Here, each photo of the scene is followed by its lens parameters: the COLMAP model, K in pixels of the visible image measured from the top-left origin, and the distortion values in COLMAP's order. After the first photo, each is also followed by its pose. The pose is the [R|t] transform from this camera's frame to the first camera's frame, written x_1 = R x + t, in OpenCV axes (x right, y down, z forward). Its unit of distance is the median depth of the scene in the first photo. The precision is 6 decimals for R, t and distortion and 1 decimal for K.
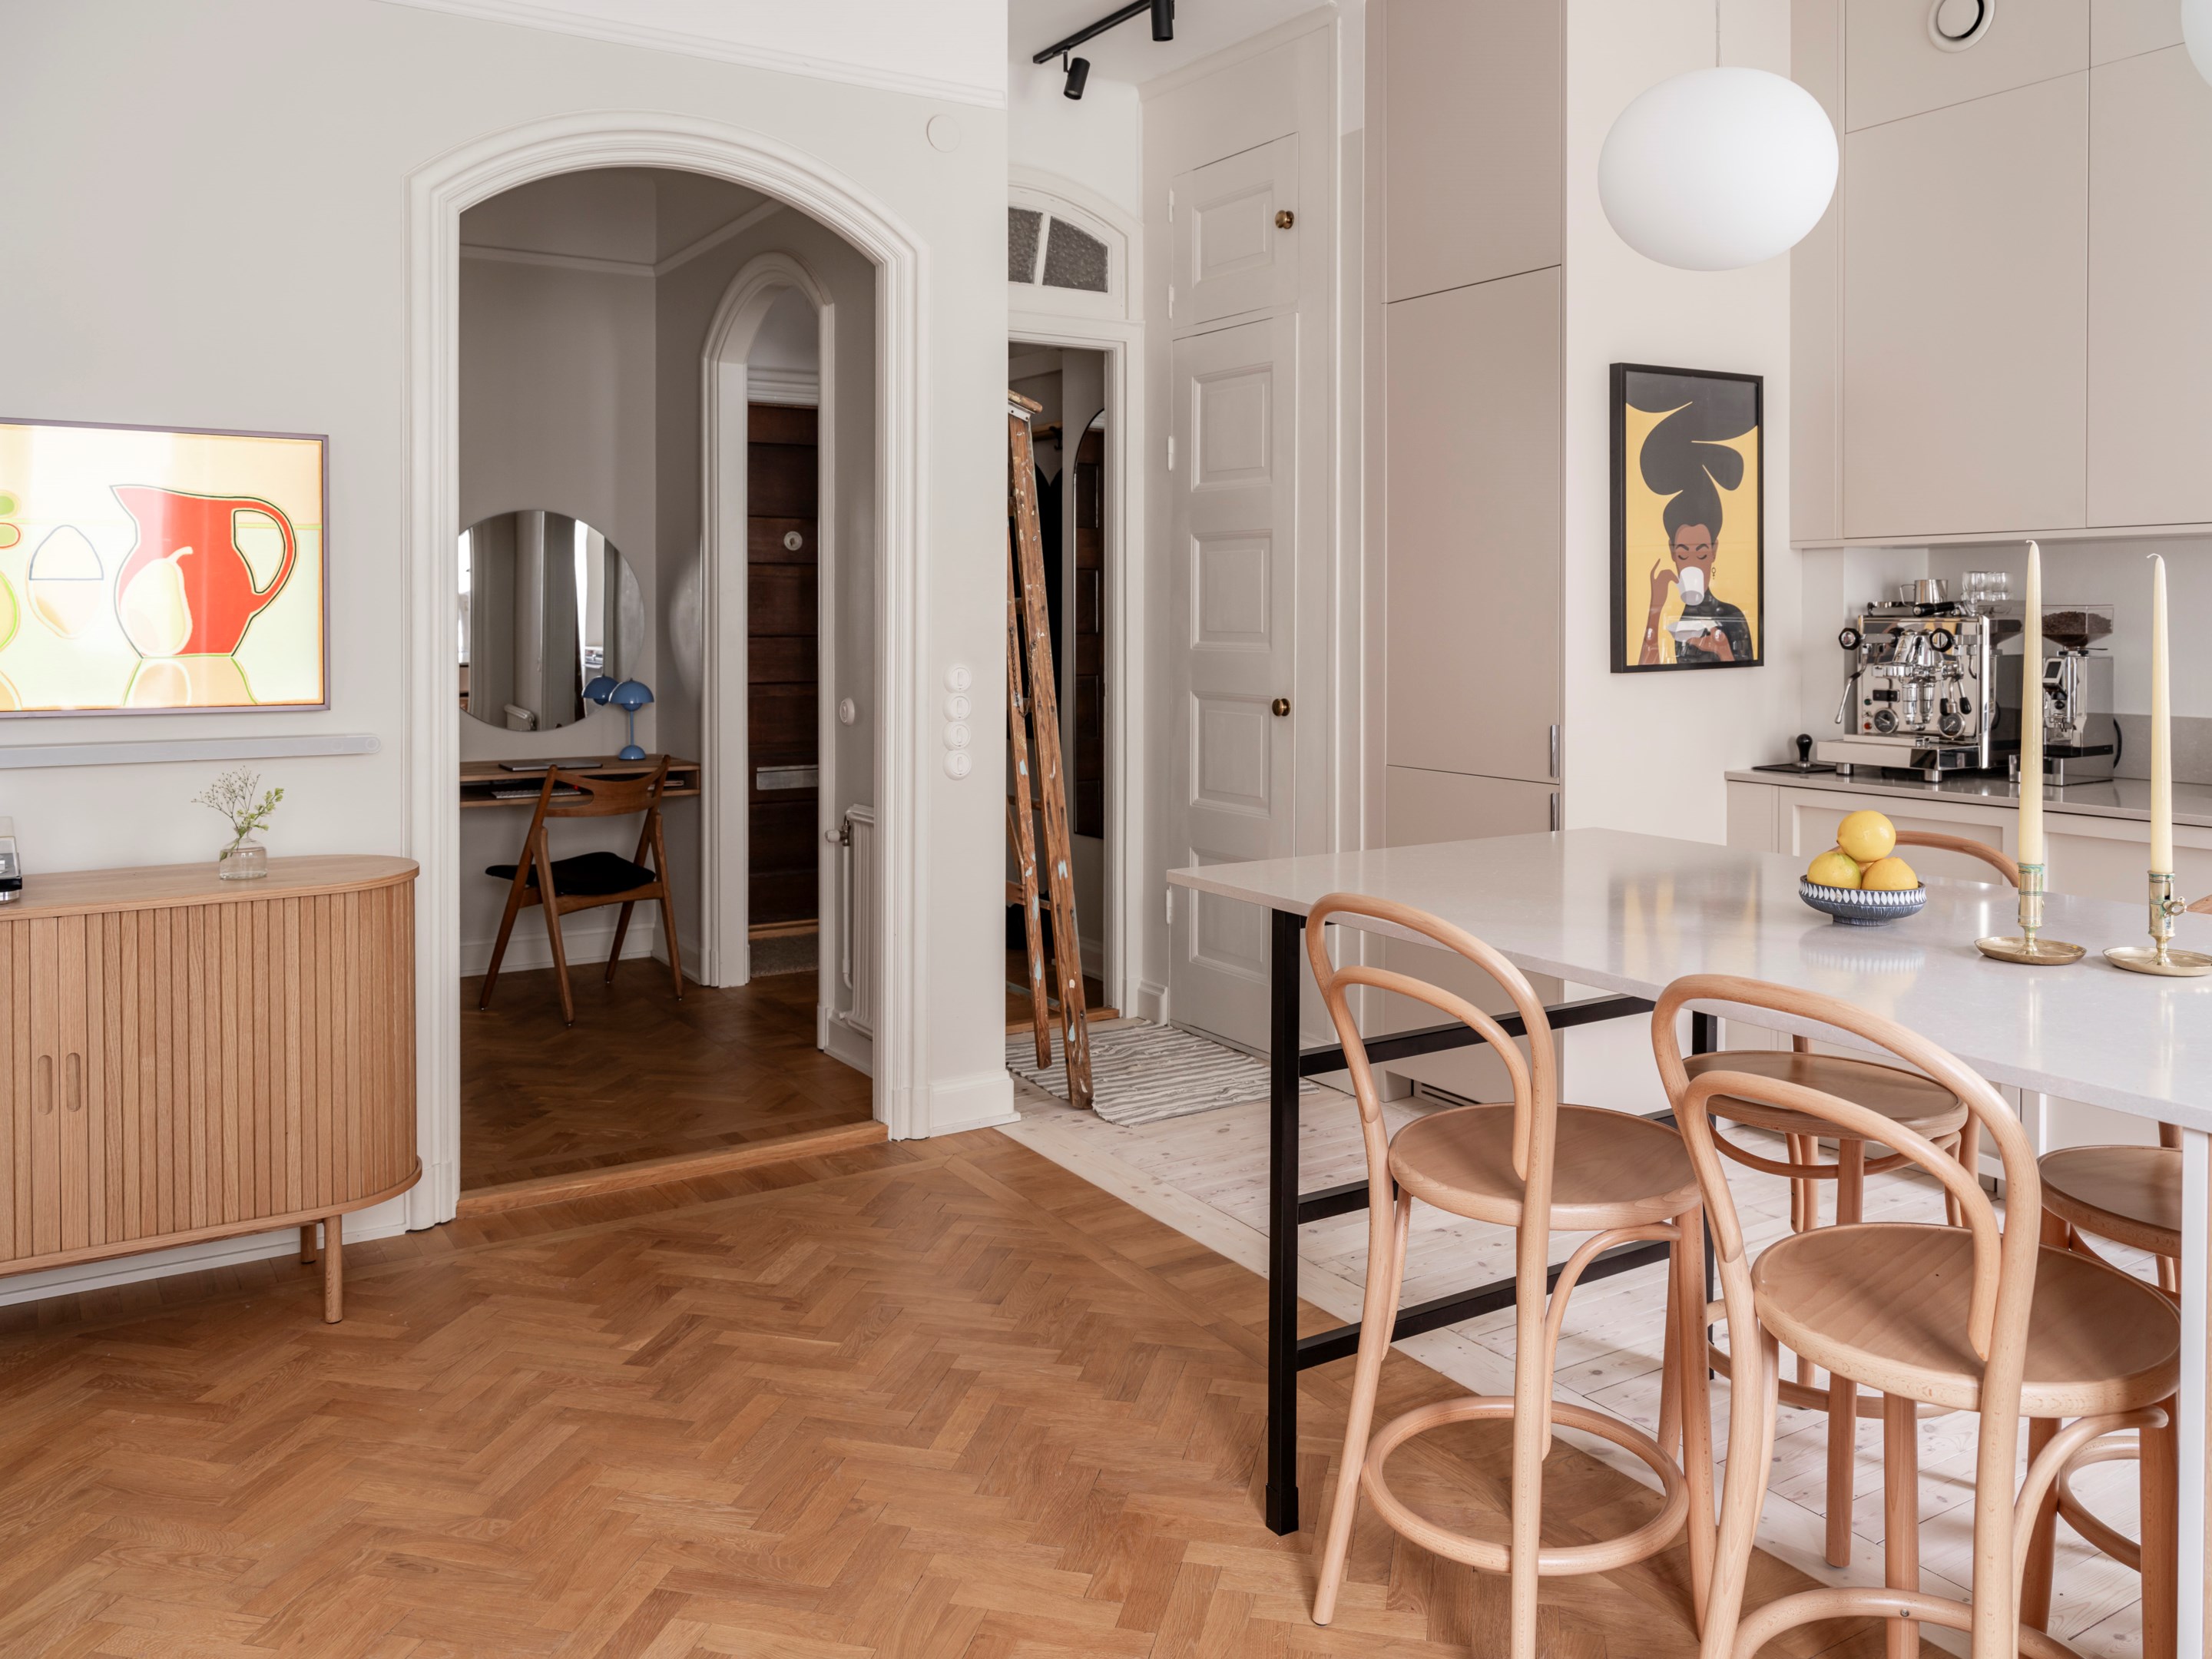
lens RADIAL K [[1702.9, 0, 1106.7], [0, 1702.9, 652.9], [0, 0, 1]] dist [-0.001656, 0.001095]
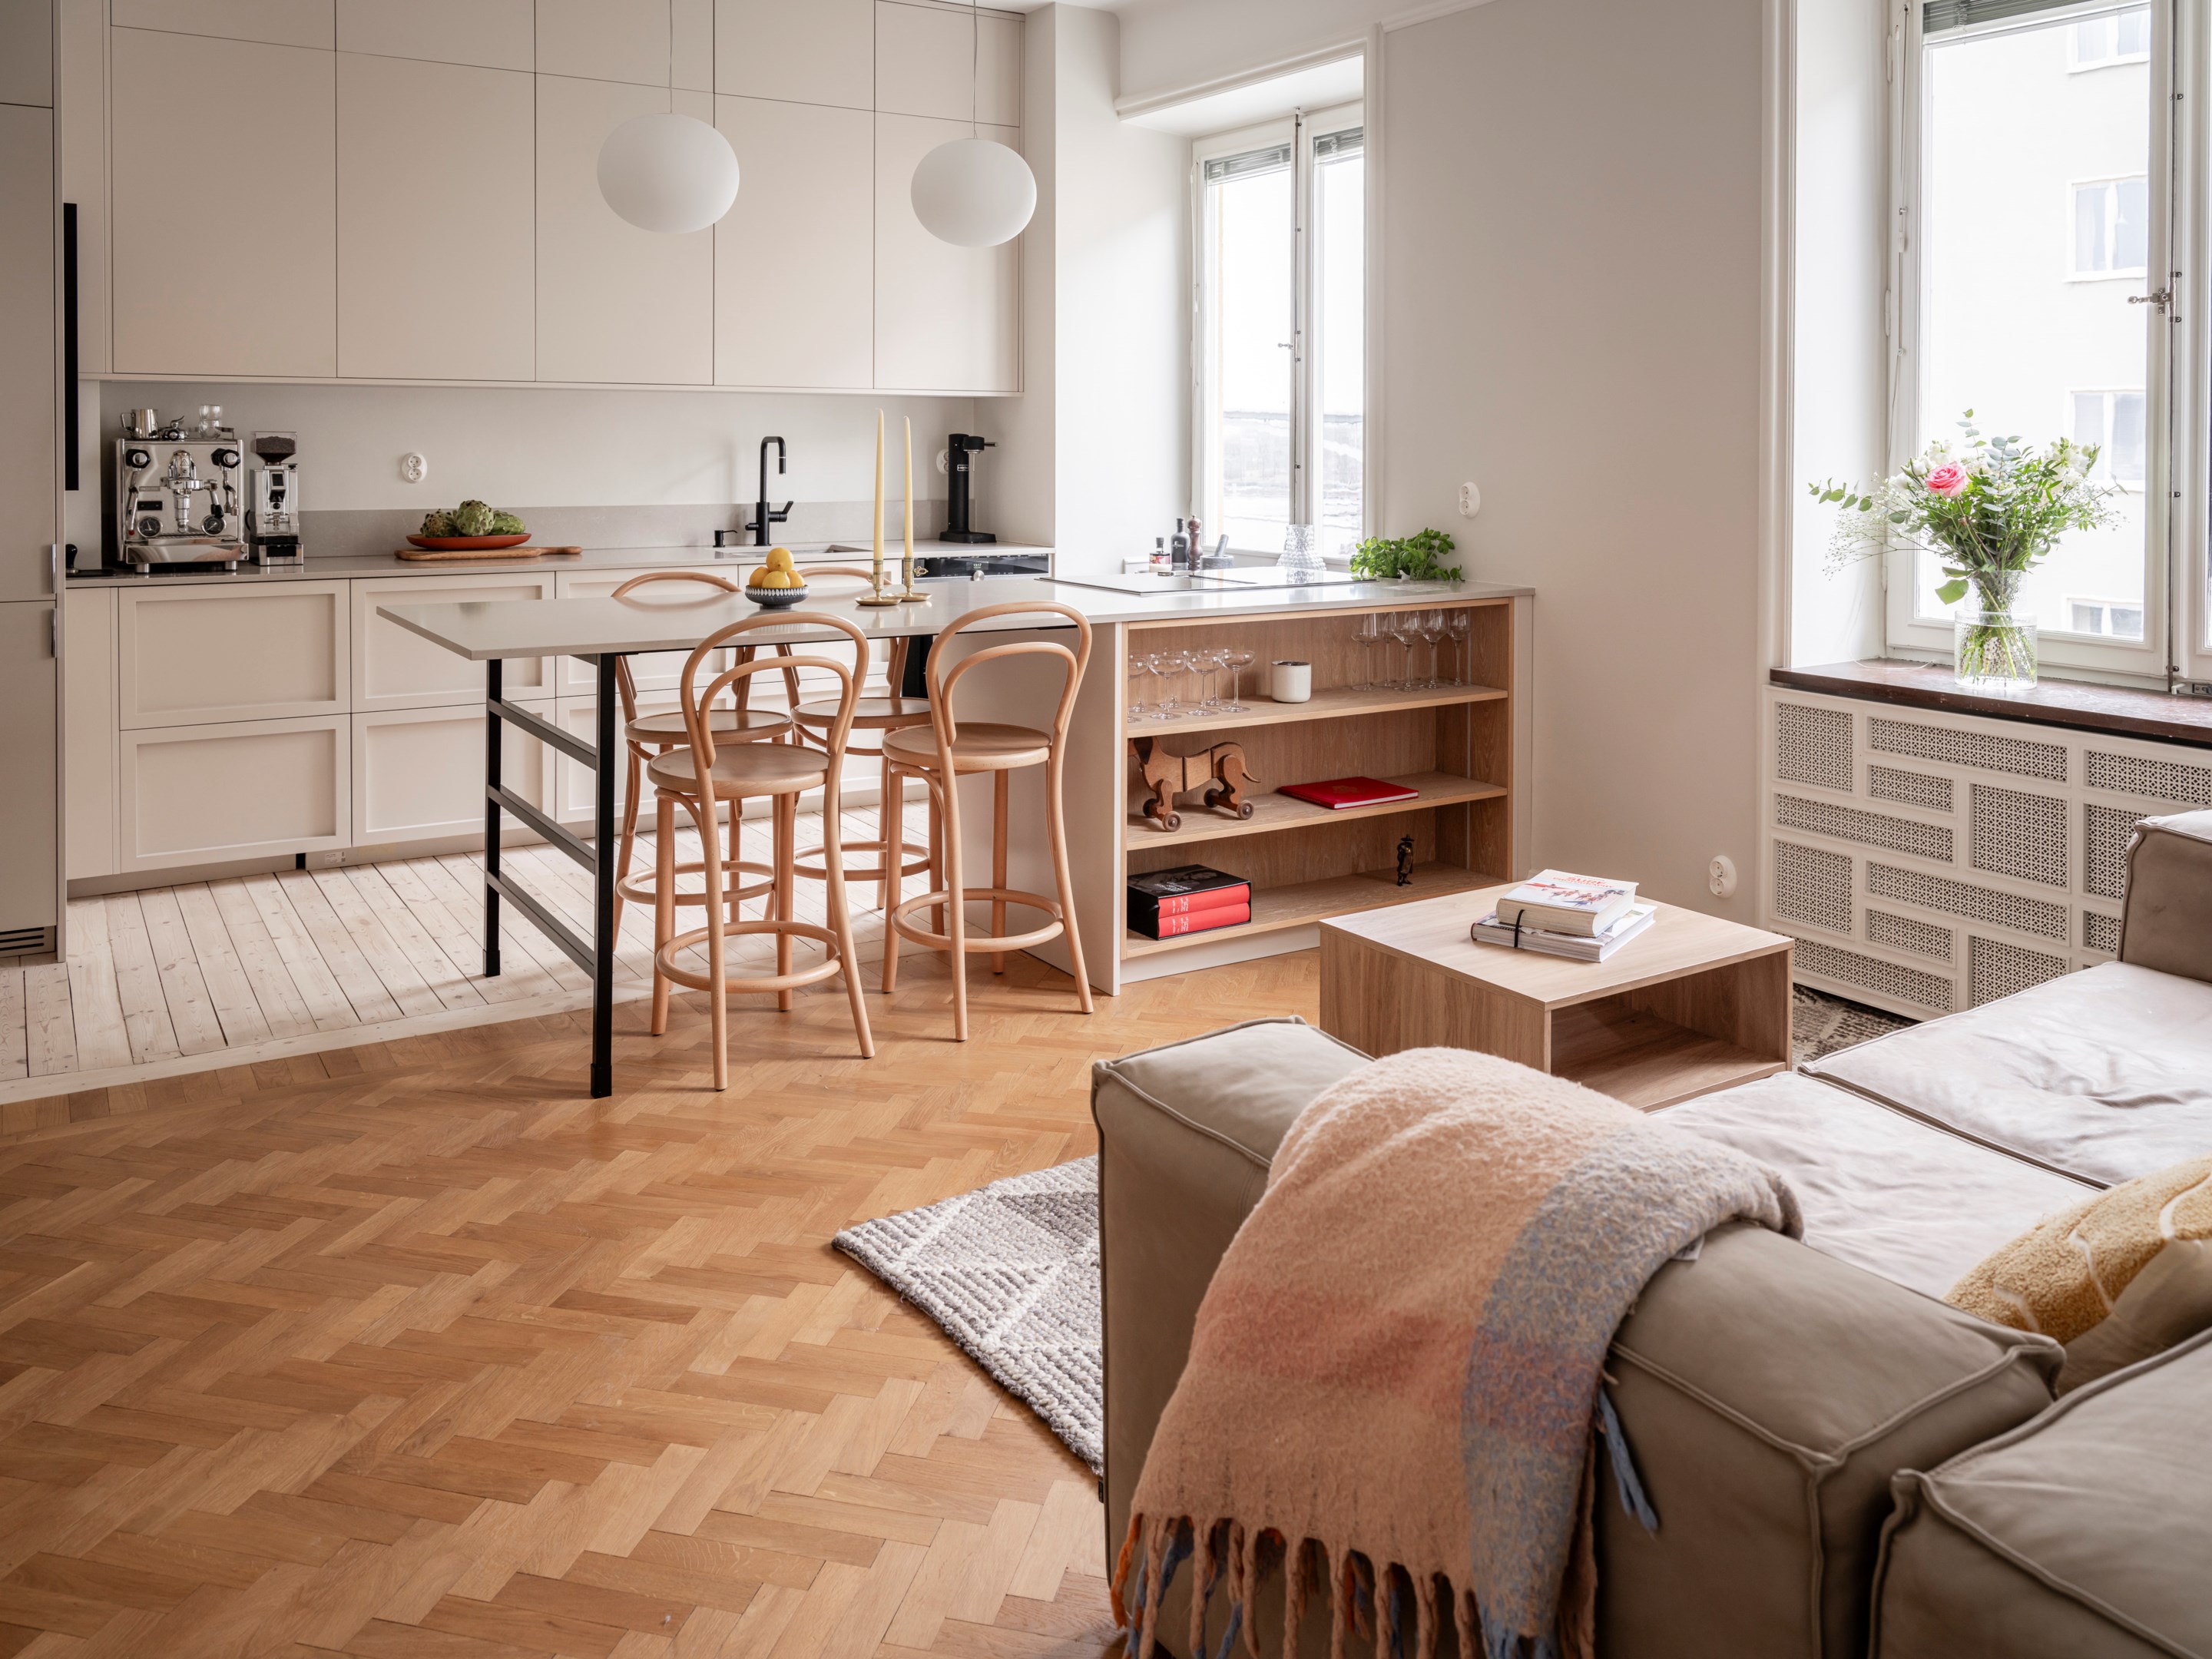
lens RADIAL K [[1744.8, 0, 1095.9], [0, 1744.8, 471.3], [0, 0, 1]] dist [-0.002427, -0.001081]
pose [[-0.014717, -0.019678, 0.999698, -0.793830], [0.014936, 0.999690, 0.019898, -0.013908], [-0.999780, 0.015224, -0.014419, 0.357048]]
